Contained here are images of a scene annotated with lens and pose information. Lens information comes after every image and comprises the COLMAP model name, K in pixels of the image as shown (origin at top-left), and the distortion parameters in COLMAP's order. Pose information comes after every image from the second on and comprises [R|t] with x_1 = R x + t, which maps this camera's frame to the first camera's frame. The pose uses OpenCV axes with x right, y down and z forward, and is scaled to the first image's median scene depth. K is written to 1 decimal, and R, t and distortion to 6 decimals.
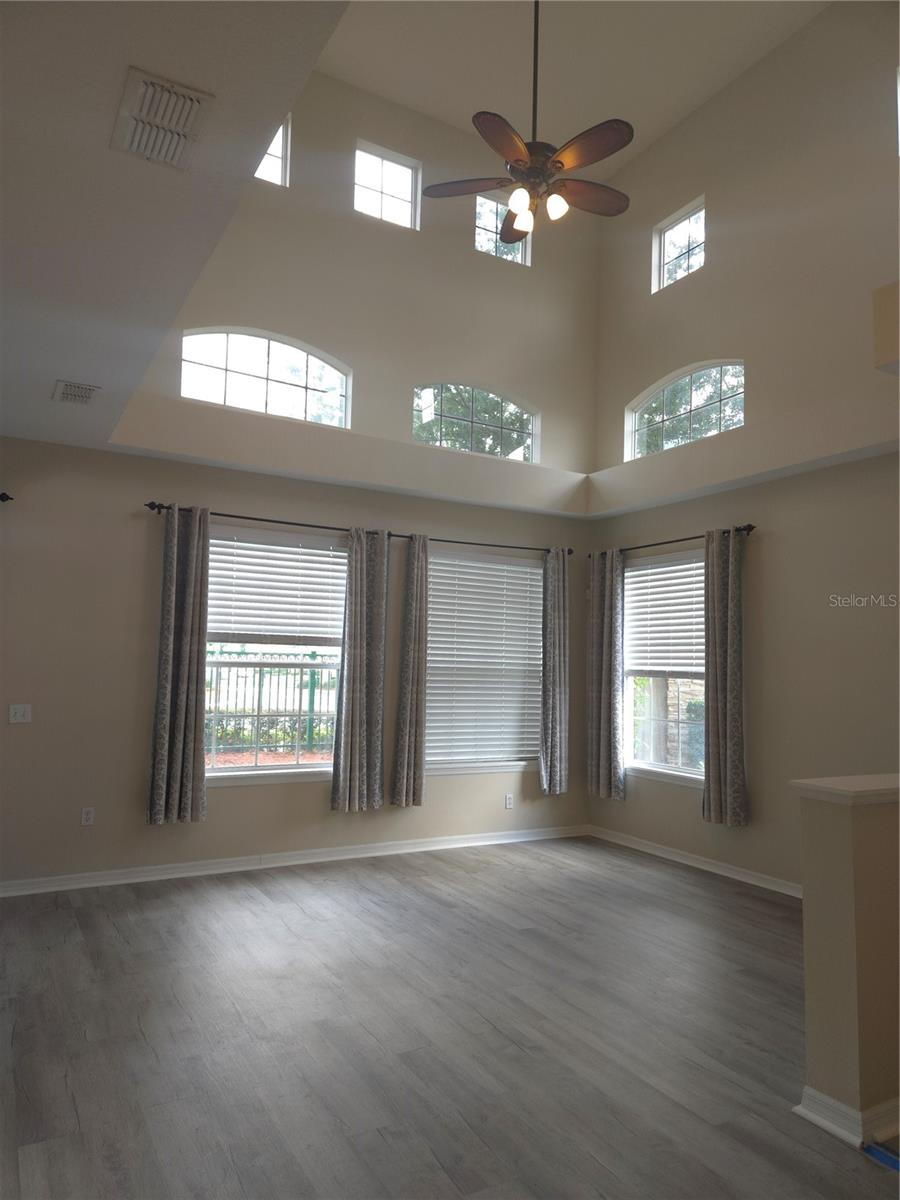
lens RADIAL K [[794.0, 0, 450.0], [0, 794.0, 600.0], [0, 0, 1]] dist [0.100520, -0.088972]
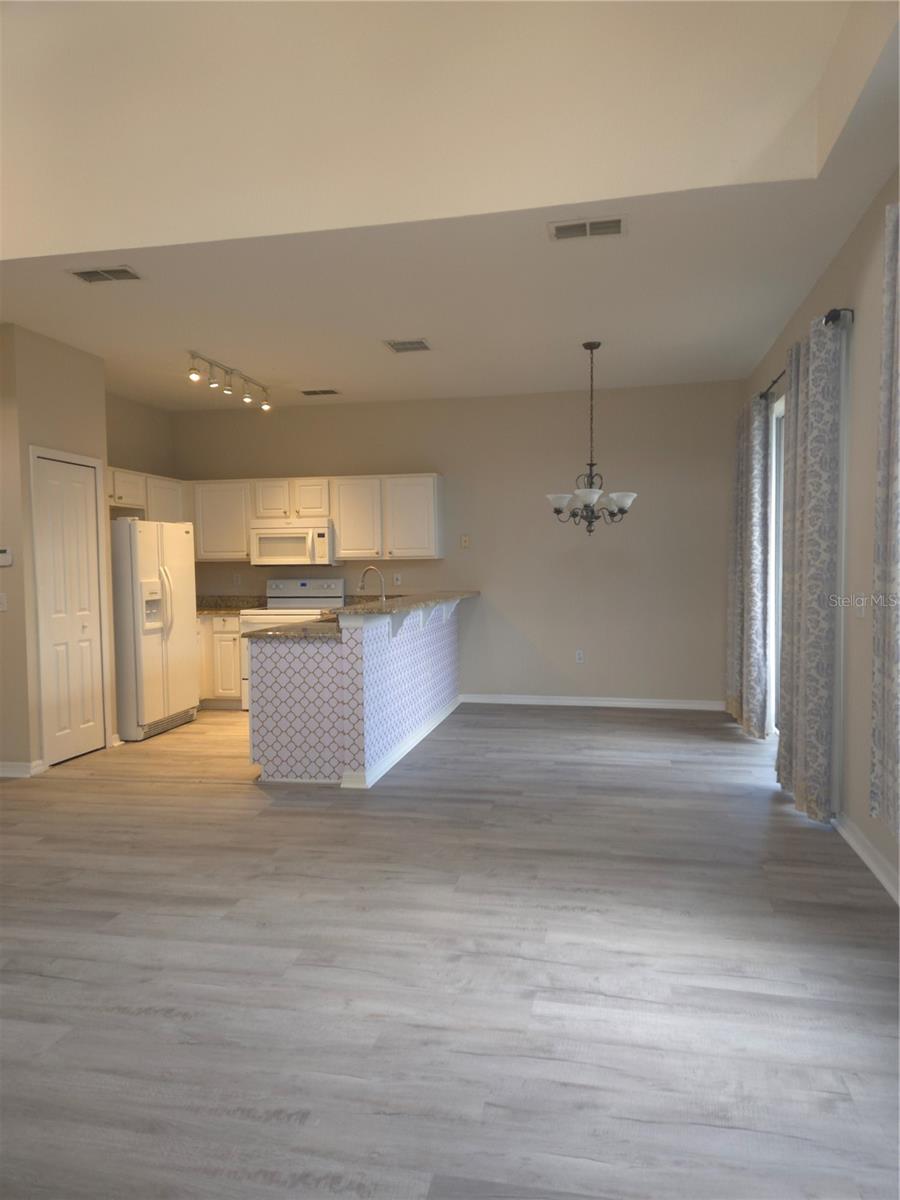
lens RADIAL K [[794.0, 0, 450.0], [0, 794.0, 600.0], [0, 0, 1]] dist [0.100520, -0.088972]
pose [[-0.663638, 0.016977, -0.747862, 0.268929], [0.060783, 0.997660, -0.031290, 0.148734], [0.745581, -0.066222, -0.663117, 1.310389]]
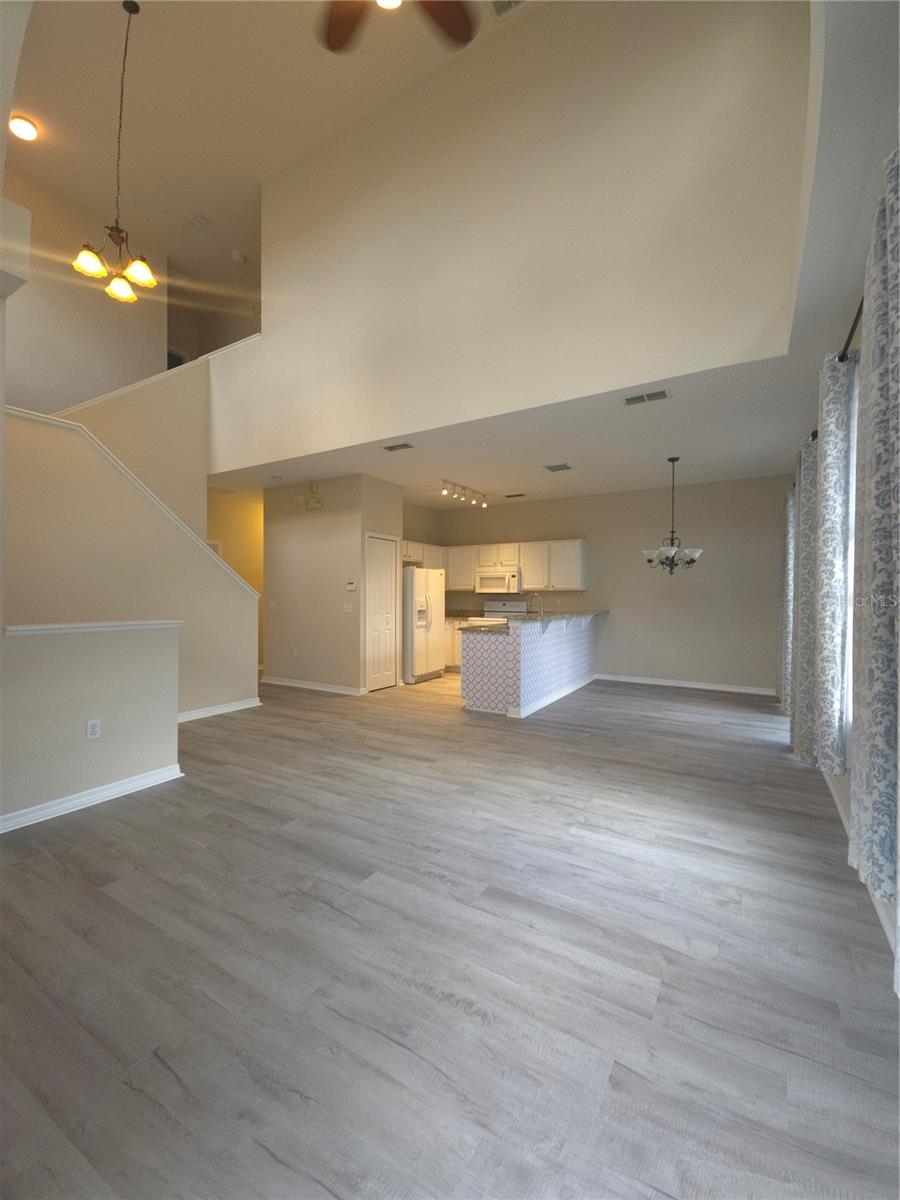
lens RADIAL K [[487.0, 0, 450.0], [0, 487.0, 600.0], [0, 0, 1]] dist [0.000619, 0.000003]
pose [[-0.876511, -0.026011, -0.480679, 0.255403], [0.014862, 0.996601, -0.081030, 0.170890], [0.481153, -0.078167, -0.873145, 1.439025]]
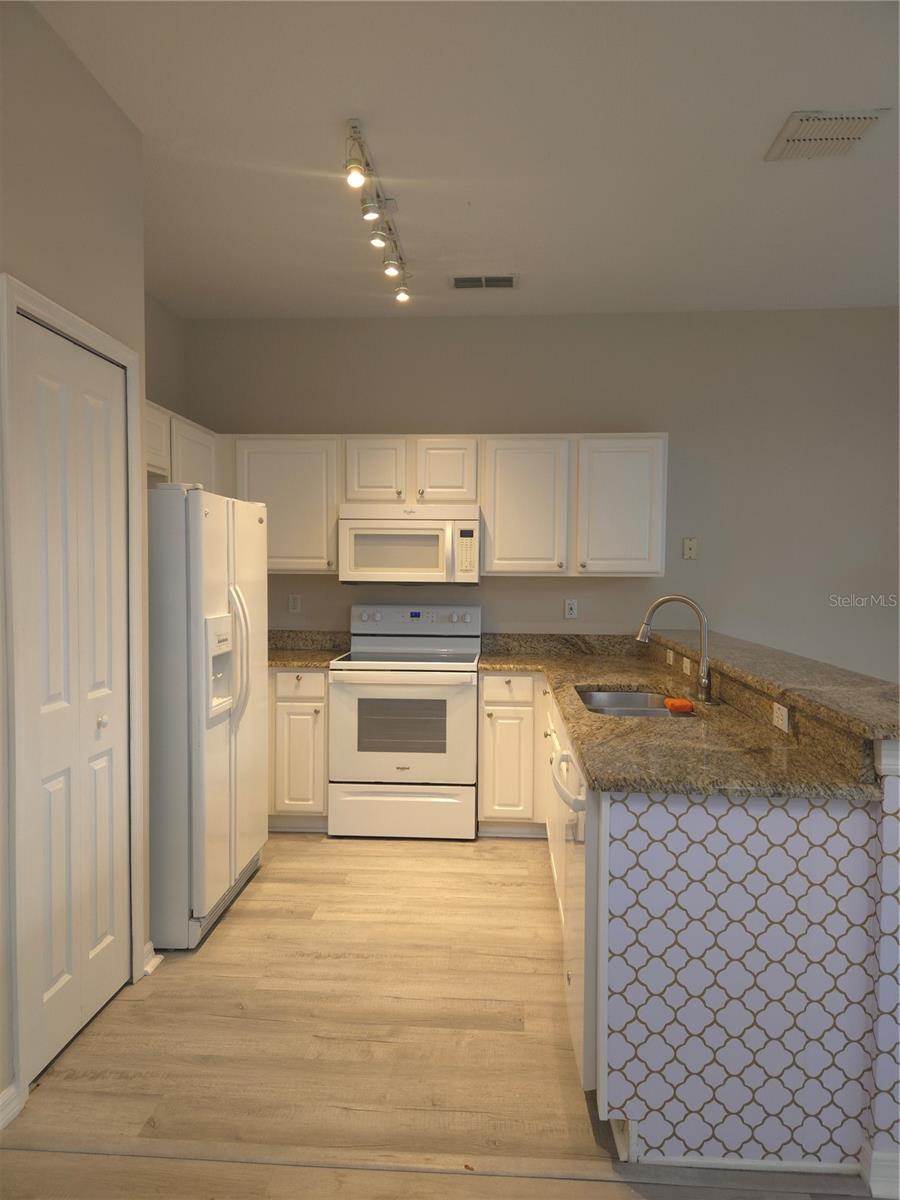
lens RADIAL K [[803.6, 0, 448.3], [0, 803.6, 606.0], [0, 0, 1]] dist [0.089461, -0.090506]
pose [[-0.559670, 0.005861, -0.828695, 0.042090], [0.049629, 0.998417, -0.026456, 0.063781], [0.827228, -0.055934, -0.559075, 0.580982]]
